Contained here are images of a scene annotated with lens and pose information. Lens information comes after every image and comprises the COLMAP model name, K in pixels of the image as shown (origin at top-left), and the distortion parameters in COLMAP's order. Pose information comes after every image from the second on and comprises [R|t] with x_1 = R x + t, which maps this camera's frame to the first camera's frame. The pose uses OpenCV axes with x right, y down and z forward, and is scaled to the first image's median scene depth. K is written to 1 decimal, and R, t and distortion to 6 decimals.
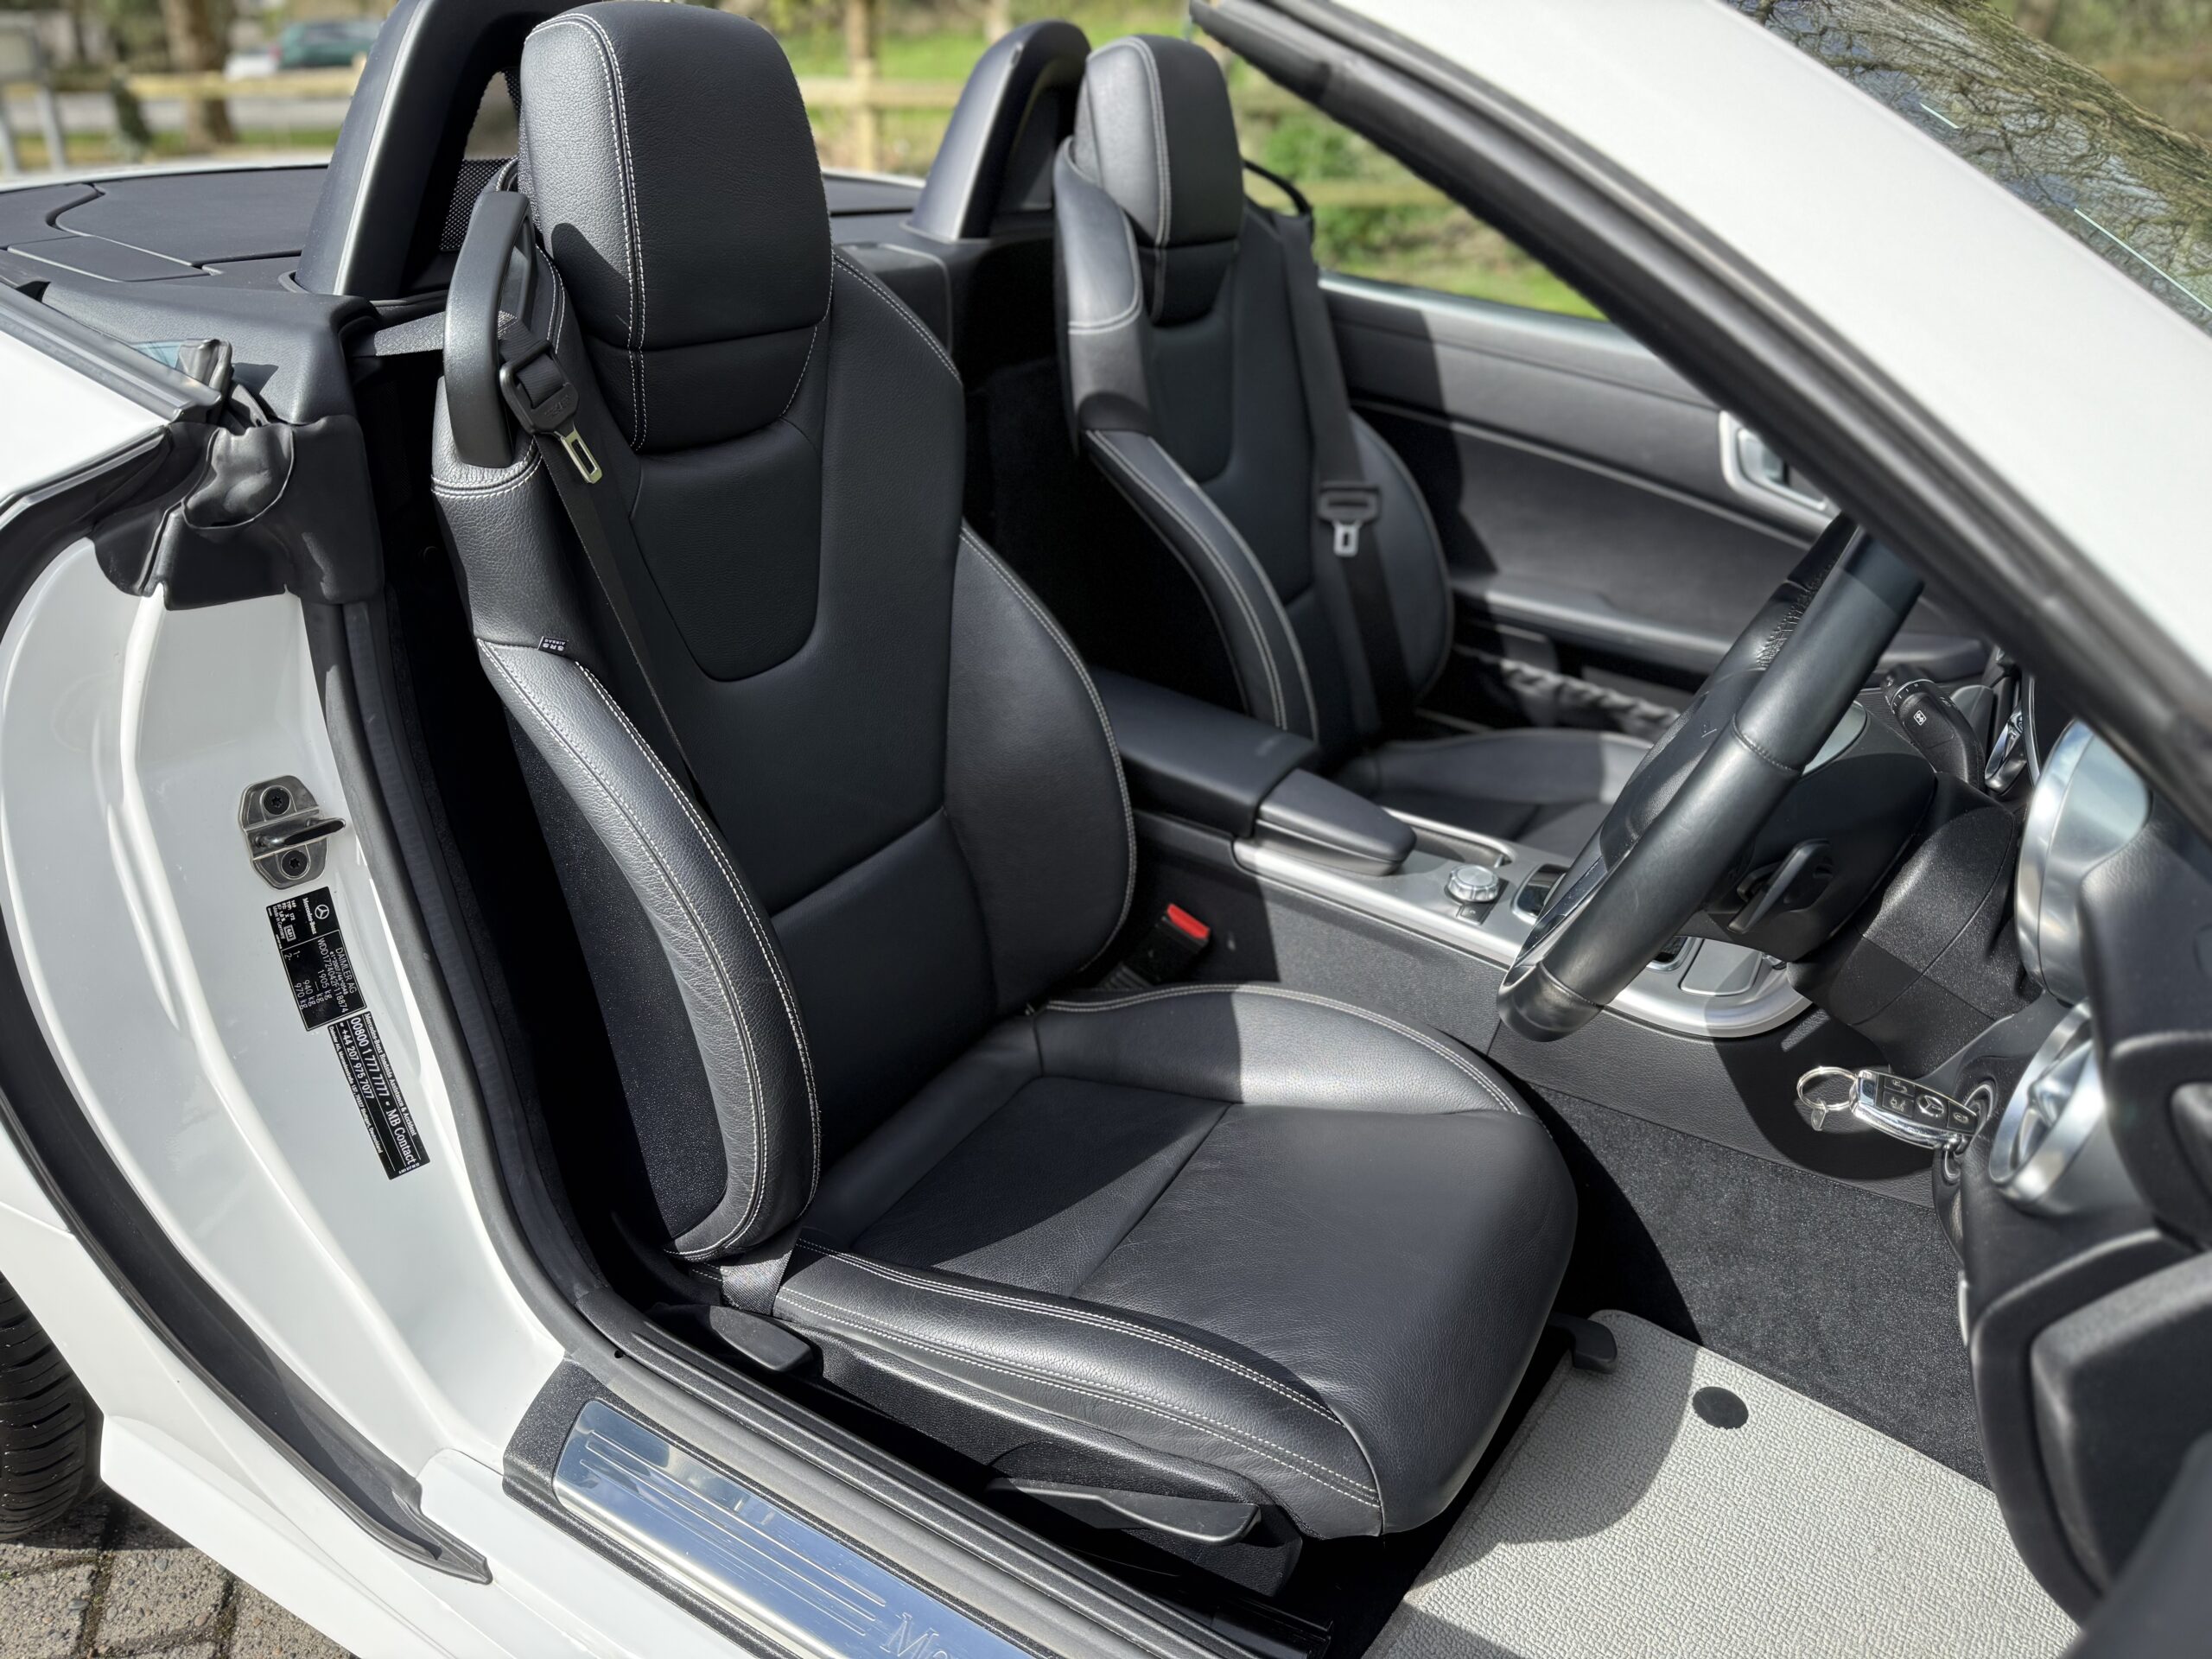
lens RADIAL K [[1568.1, 0, 1106.0], [0, 1568.1, 829.5], [0, 0, 1]] dist [0.025873, -0.035254]
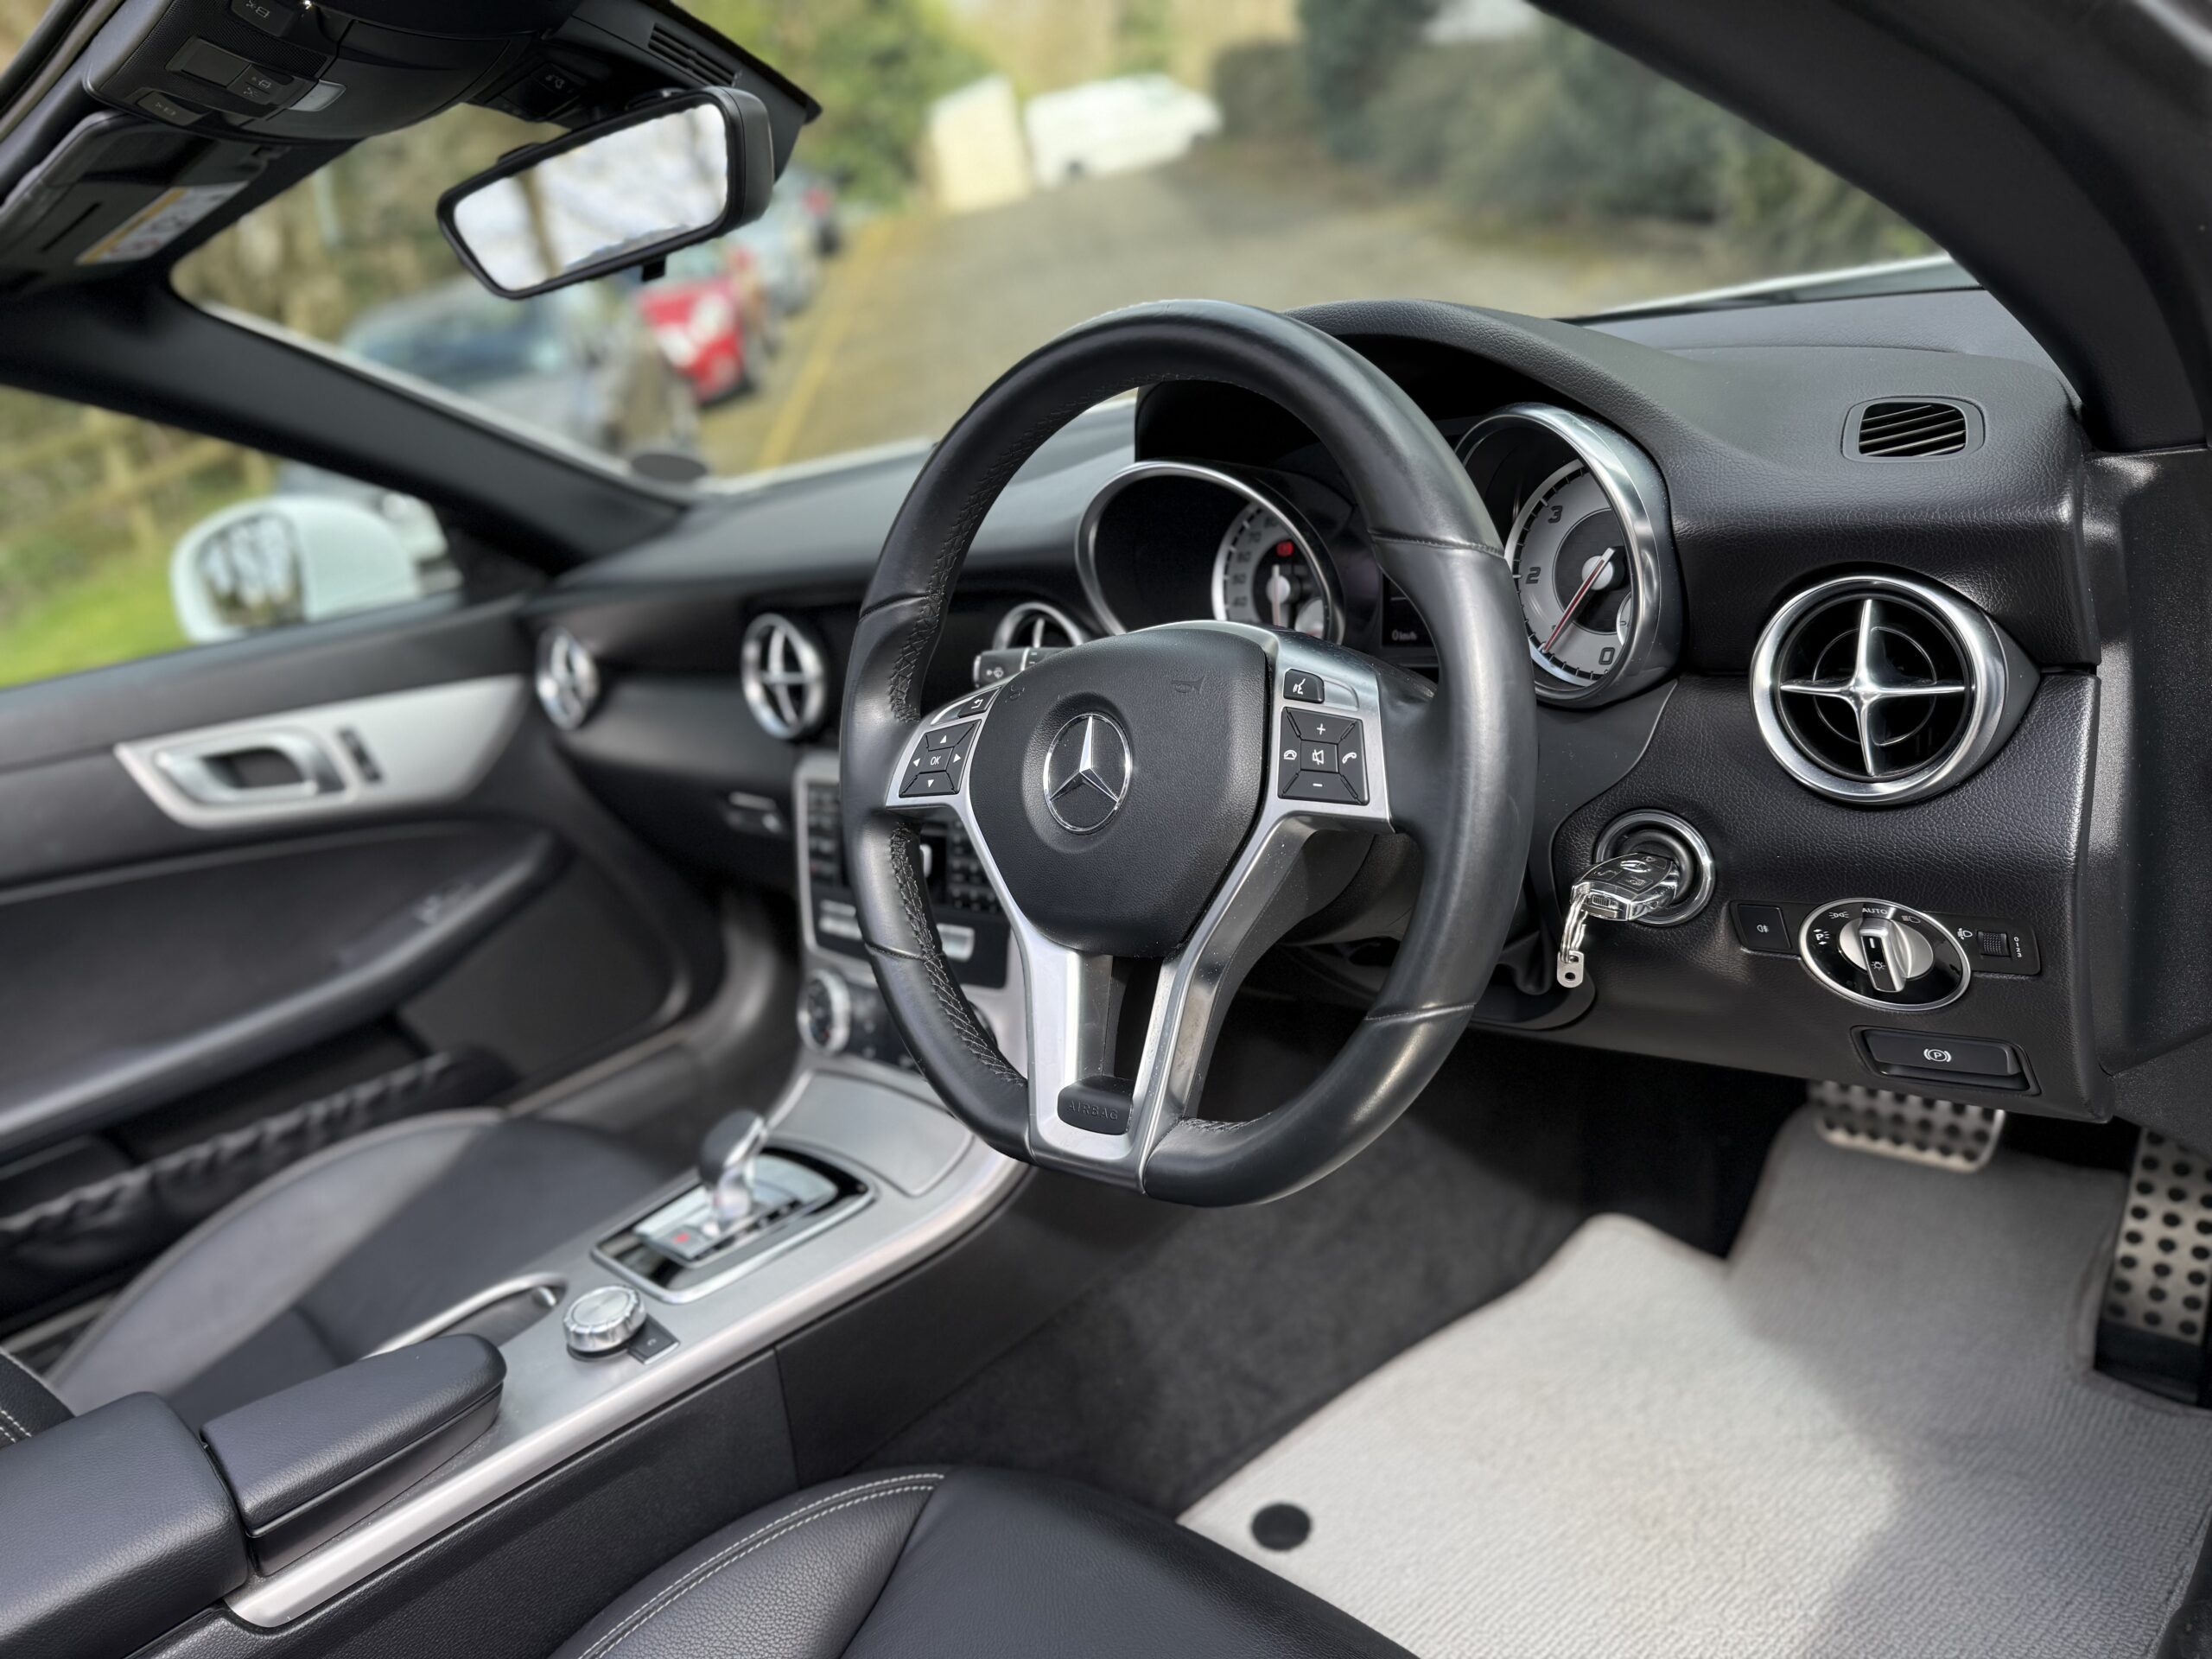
lens RADIAL K [[1568.1, 0, 1106.0], [0, 1568.1, 829.5], [0, 0, 1]] dist [0.025873, -0.035254]
pose [[0.269521, -0.407644, 0.872459, -0.213939], [0.617263, 0.768524, 0.168397, -0.113967], [-0.739152, 0.493150, 0.458757, 0.528903]]
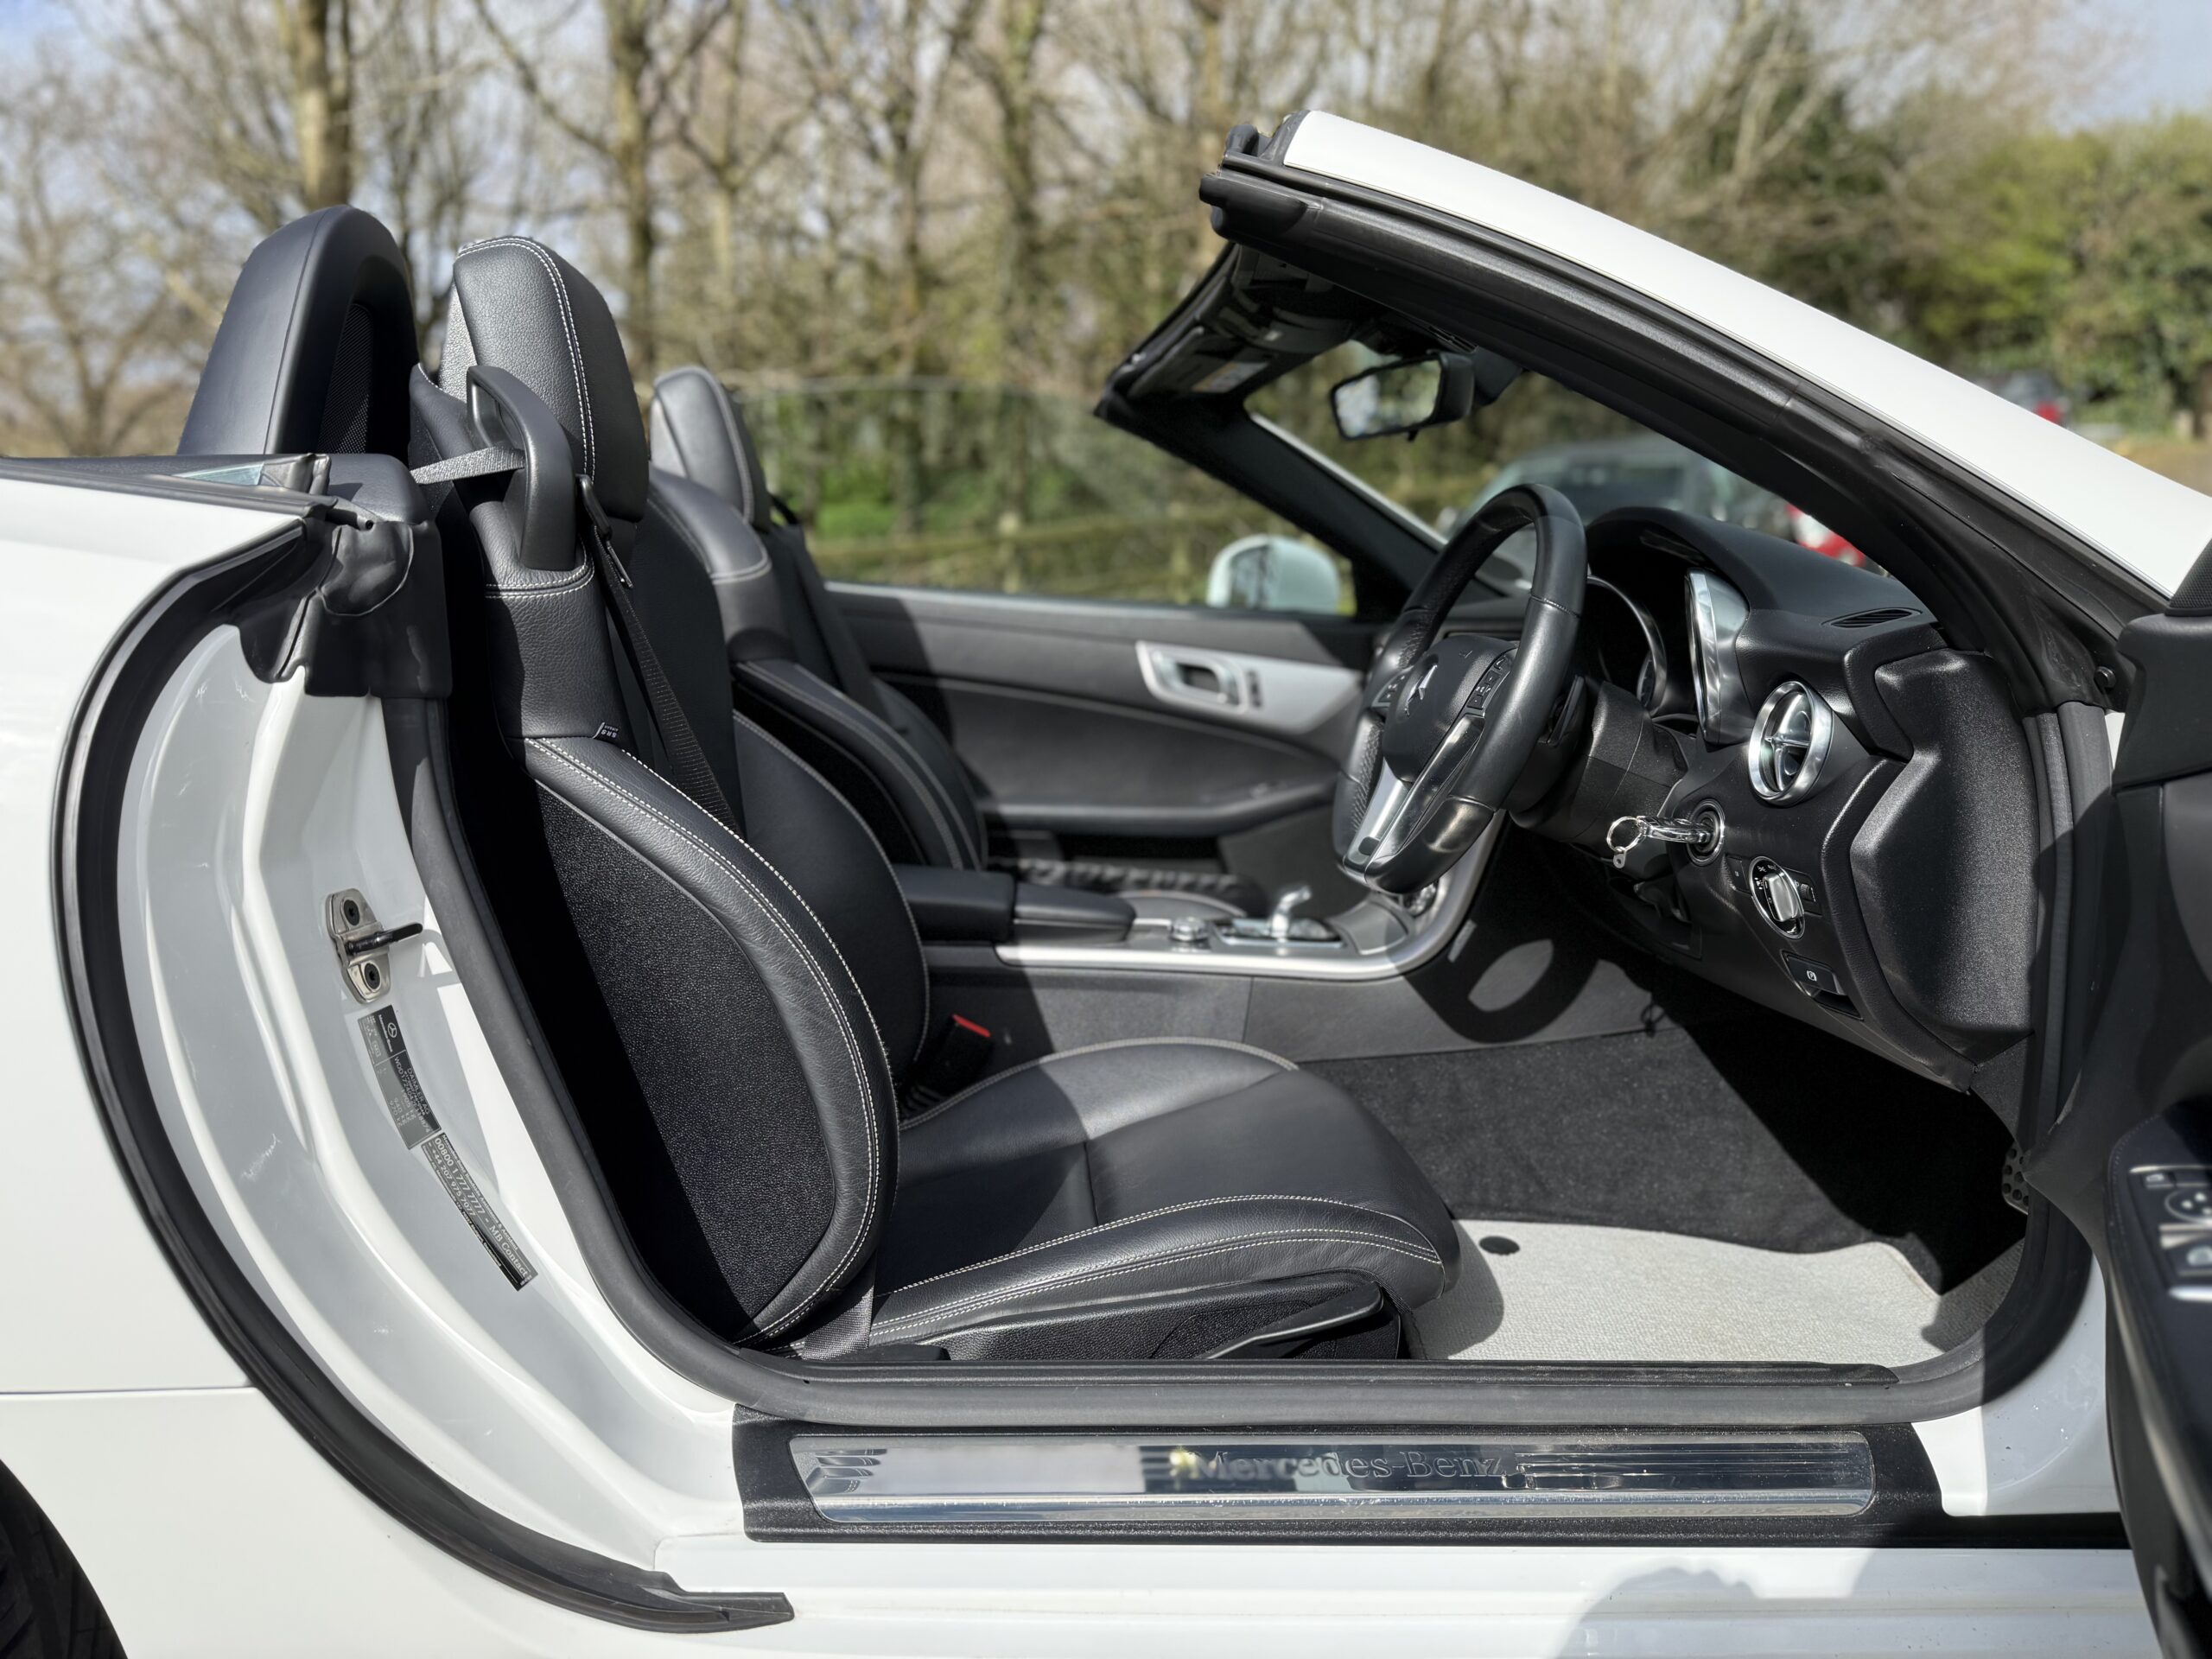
lens RADIAL K [[1568.1, 0, 1106.0], [0, 1568.1, 829.5], [0, 0, 1]] dist [0.025873, -0.035254]
pose [[0.833729, -0.138753, 0.534456, -0.554324], [0.288195, 0.934965, -0.206842, 0.230091], [-0.470998, 0.326478, 0.819496, -0.031539]]
